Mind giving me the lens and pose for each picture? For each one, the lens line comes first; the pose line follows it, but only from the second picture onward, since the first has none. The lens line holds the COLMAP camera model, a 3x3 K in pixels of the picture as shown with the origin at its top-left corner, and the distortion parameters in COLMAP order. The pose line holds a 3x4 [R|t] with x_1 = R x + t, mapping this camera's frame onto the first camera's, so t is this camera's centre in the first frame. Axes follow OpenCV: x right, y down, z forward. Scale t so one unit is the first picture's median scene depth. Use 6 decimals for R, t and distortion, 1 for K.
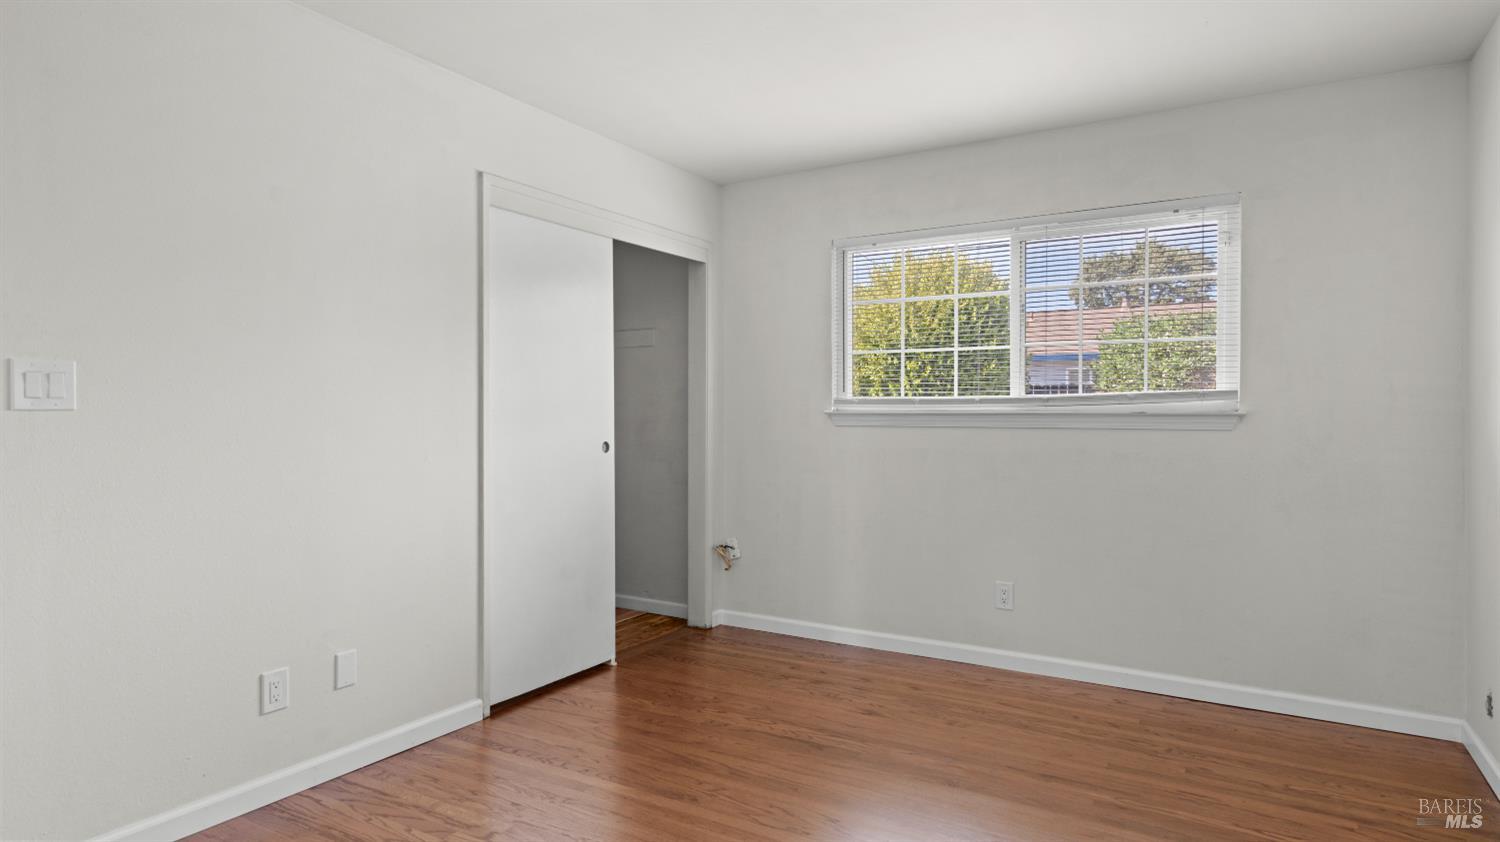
lens RADIAL K [[845.2, 0, 743.5], [0, 845.2, 426.4], [0, 0, 1]] dist [-0.007405, 0.018852]
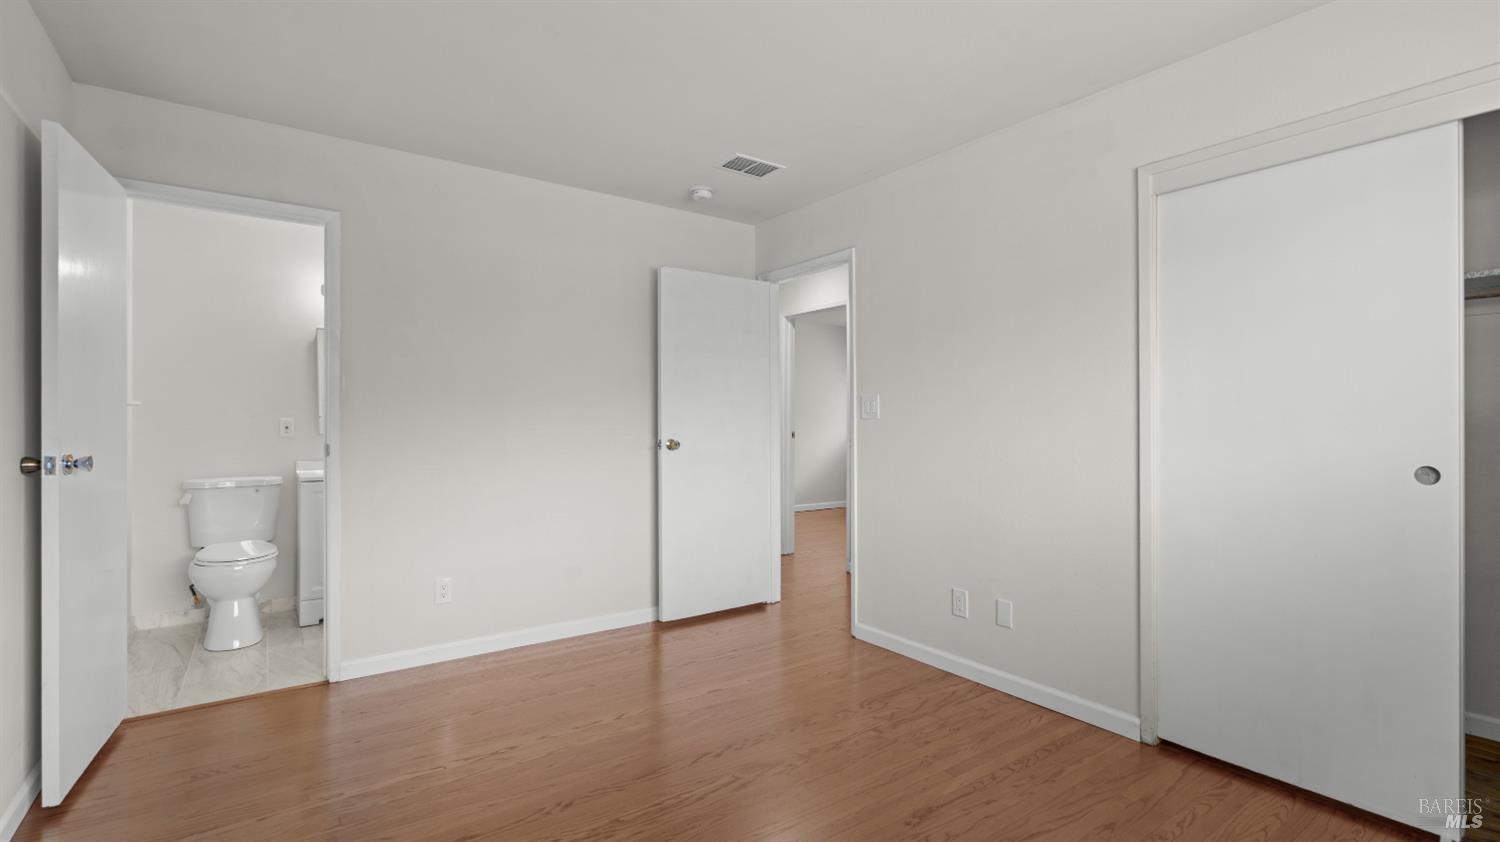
lens RADIAL K [[687.5, 0, 747.6], [0, 687.5, 418.0], [0, 0, 1]] dist [-0.029132, 0.007860]
pose [[-0.410803, -0.002864, -0.911720, 0.627442], [-0.012086, 0.999924, 0.002304, -0.015169], [0.911644, 0.011965, -0.410807, 1.000614]]
